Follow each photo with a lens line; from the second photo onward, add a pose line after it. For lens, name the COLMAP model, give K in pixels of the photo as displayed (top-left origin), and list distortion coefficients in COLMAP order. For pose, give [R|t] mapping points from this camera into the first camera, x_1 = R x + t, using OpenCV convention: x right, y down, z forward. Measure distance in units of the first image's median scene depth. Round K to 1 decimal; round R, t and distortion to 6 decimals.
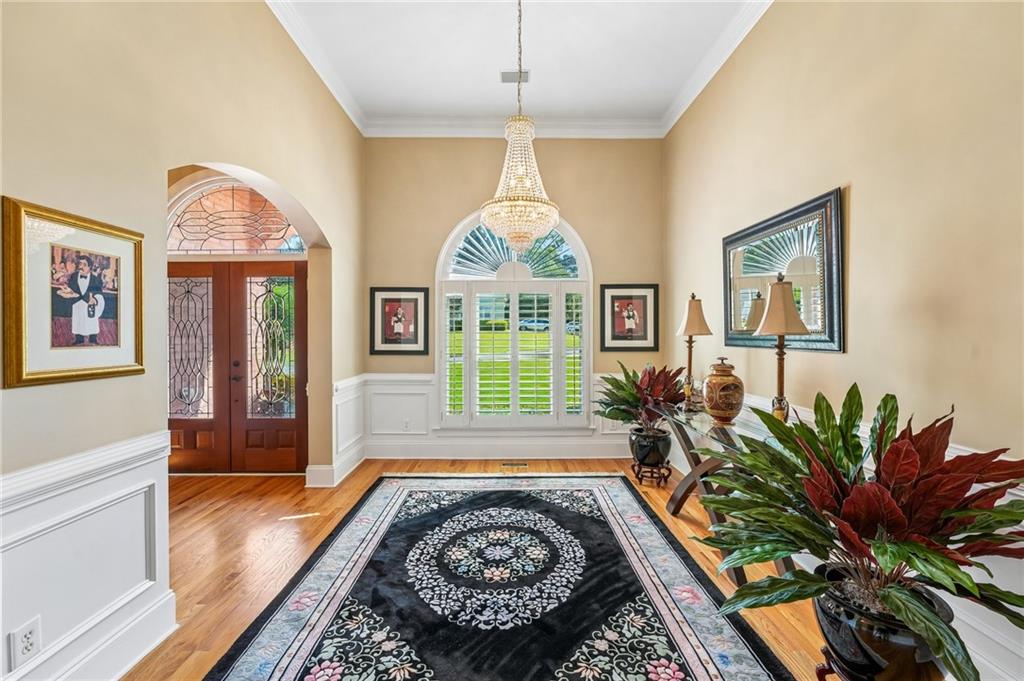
lens RADIAL K [[428.2, 0, 510.4], [0, 428.2, 333.9], [0, 0, 1]] dist [-0.012400, 0.002687]
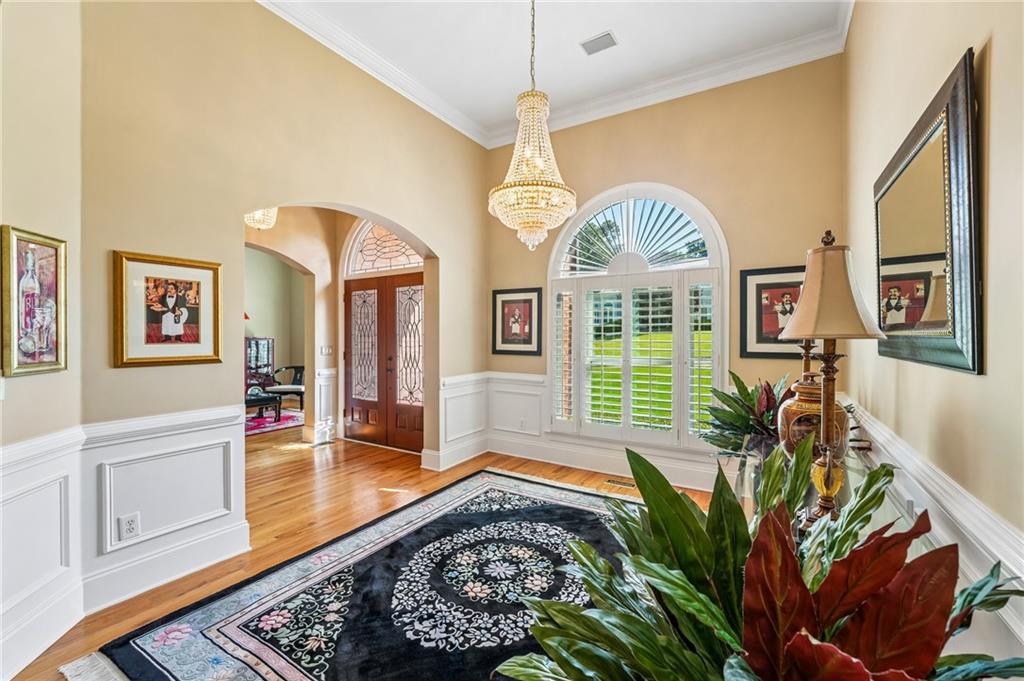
lens RADIAL K [[428.2, 0, 506.2], [0, 428.2, 334.5], [0, 0, 1]] dist [-0.012400, 0.002687]
pose [[0.837836, 0.002757, -0.545915, 0.433015], [-0.001800, 0.999996, 0.002289, -0.002806], [0.545919, -0.000935, 0.837837, 0.201013]]
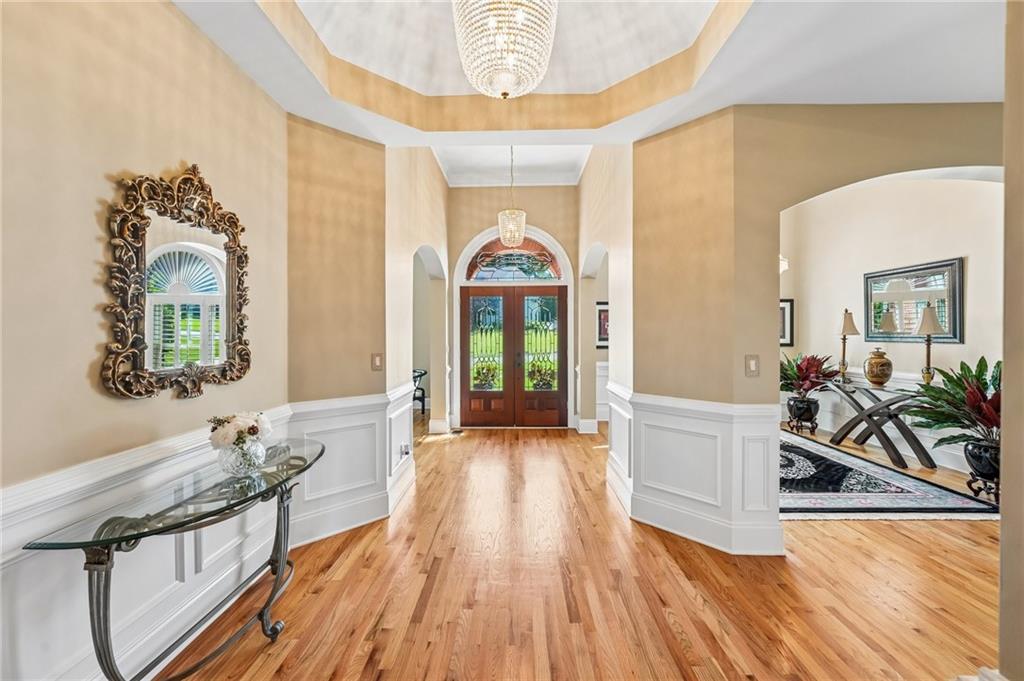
lens RADIAL K [[428.2, 0, 505.7], [0, 428.2, 336.6], [0, 0, 1]] dist [-0.012400, 0.002687]
pose [[0.999357, -0.000699, -0.035847, -0.883851], [0.000819, 0.999994, 0.003329, 0.003040], [0.035845, -0.003356, 0.999352, -0.716977]]
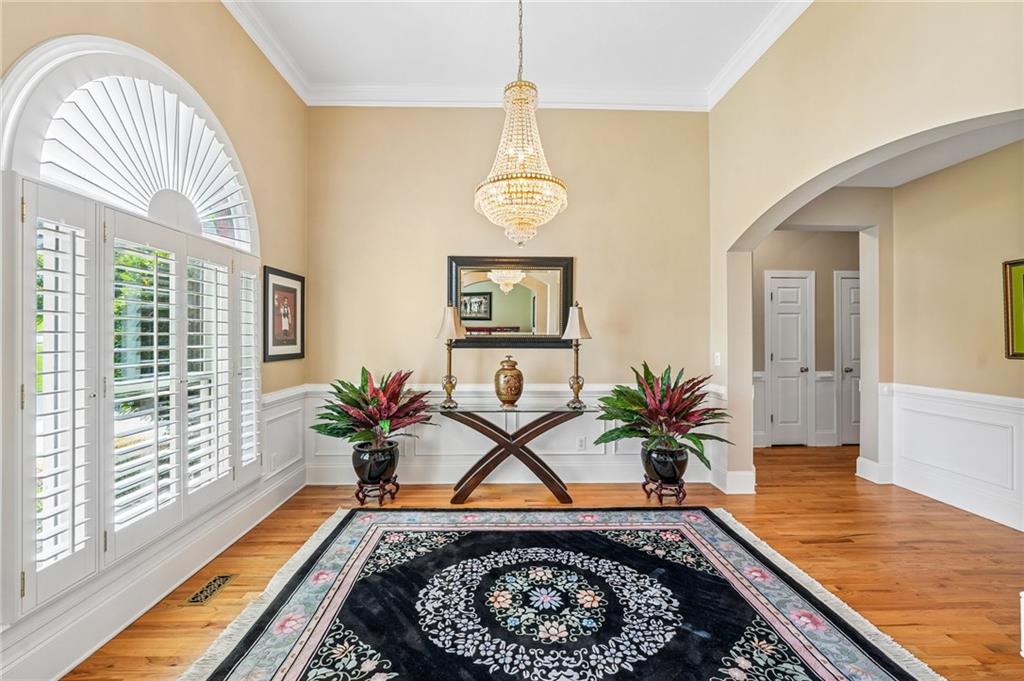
lens RADIAL K [[428.2, 0, 513.2], [0, 428.2, 334.2], [0, 0, 1]] dist [-0.012400, 0.002687]
pose [[-0.027546, 0.009188, 0.999578, -0.769450], [-0.002768, 0.999953, -0.009267, 0.000929], [-0.999617, -0.003022, -0.027520, 0.963795]]
